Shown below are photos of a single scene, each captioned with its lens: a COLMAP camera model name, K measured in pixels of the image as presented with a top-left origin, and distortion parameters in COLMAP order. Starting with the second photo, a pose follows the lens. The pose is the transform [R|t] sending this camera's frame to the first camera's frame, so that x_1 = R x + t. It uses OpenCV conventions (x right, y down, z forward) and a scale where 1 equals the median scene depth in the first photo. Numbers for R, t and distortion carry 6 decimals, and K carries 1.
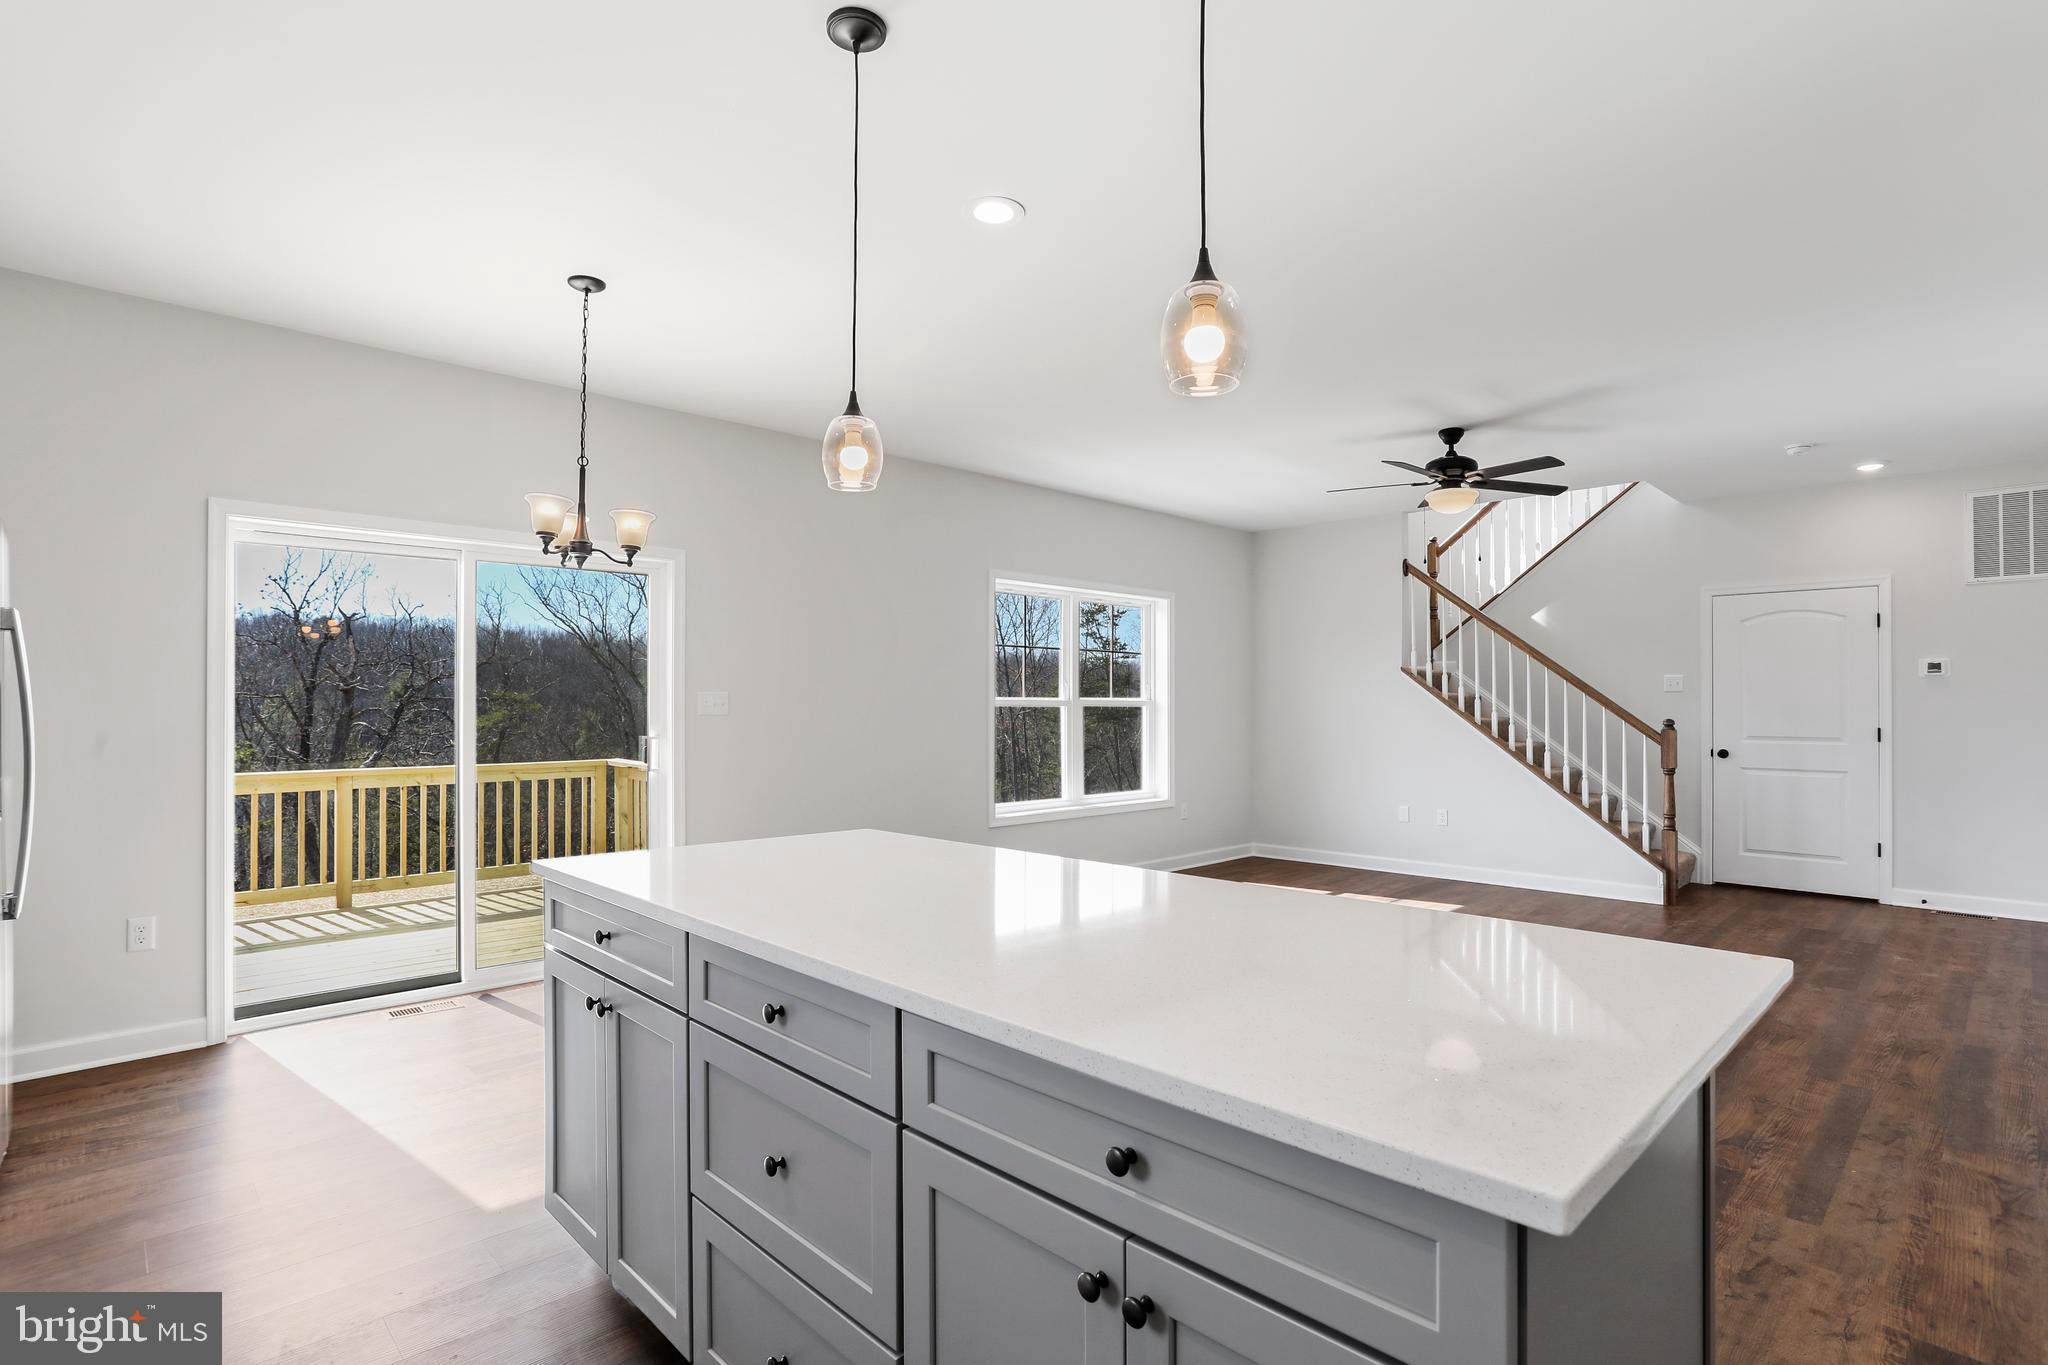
lens RADIAL K [[970.4, 0, 1025.0], [0, 970.4, 695.3], [0, 0, 1]] dist [-0.048886, 0.022221]
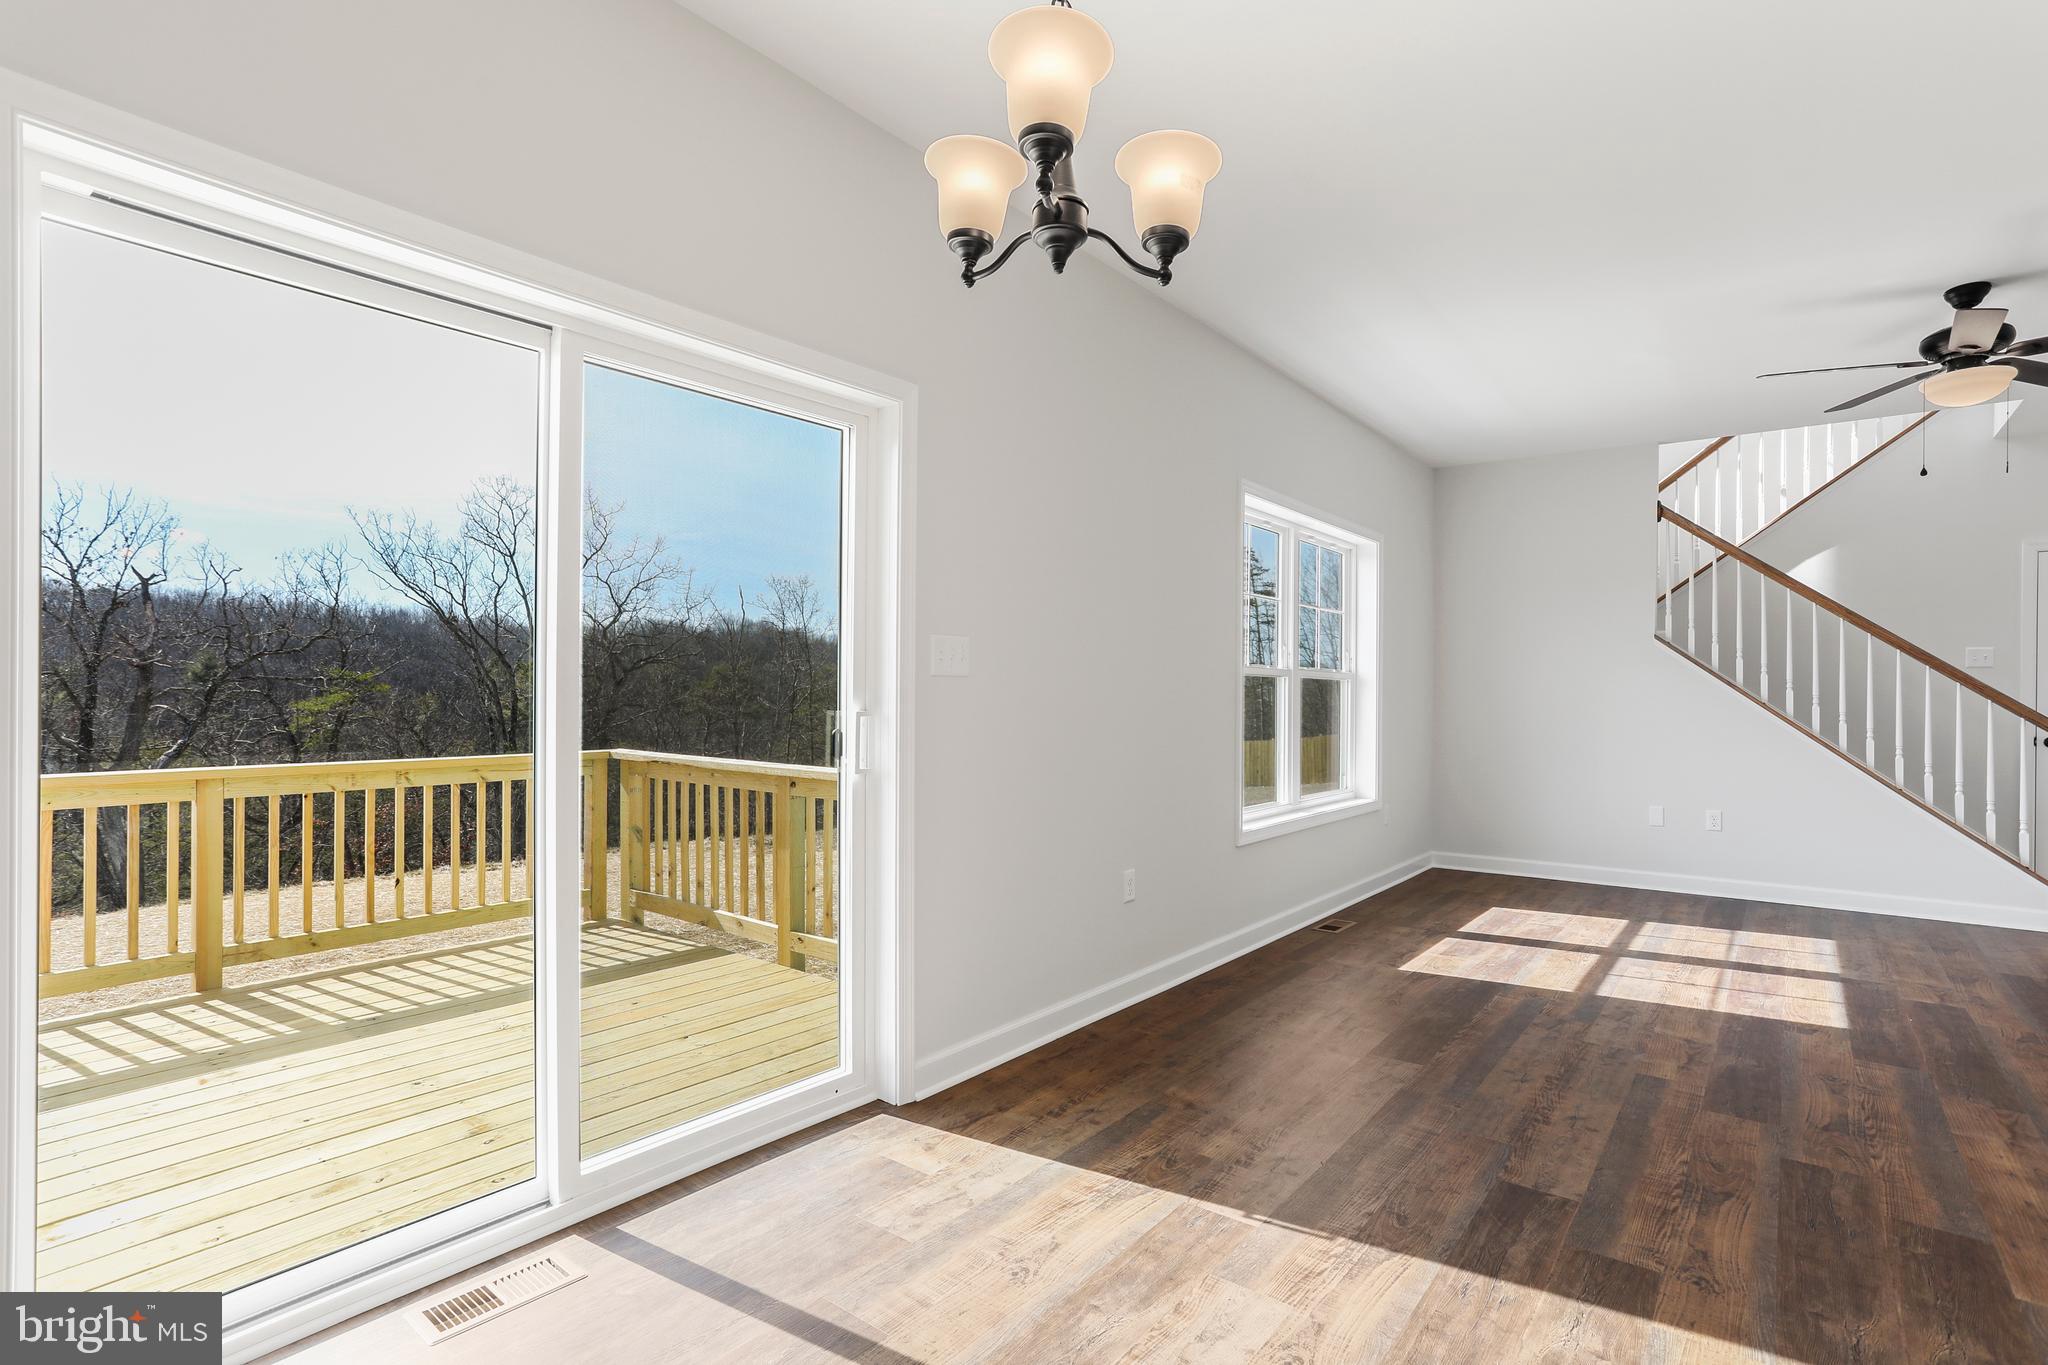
lens RADIAL K [[970.4, 0, 1025.0], [0, 970.4, 695.3], [0, 0, 1]] dist [-0.048886, 0.022221]
pose [[0.990310, 0.006864, 0.138704, -0.238857], [-0.008499, 0.999901, 0.011200, 0.016659], [-0.138613, -0.012270, 0.990271, 0.275042]]
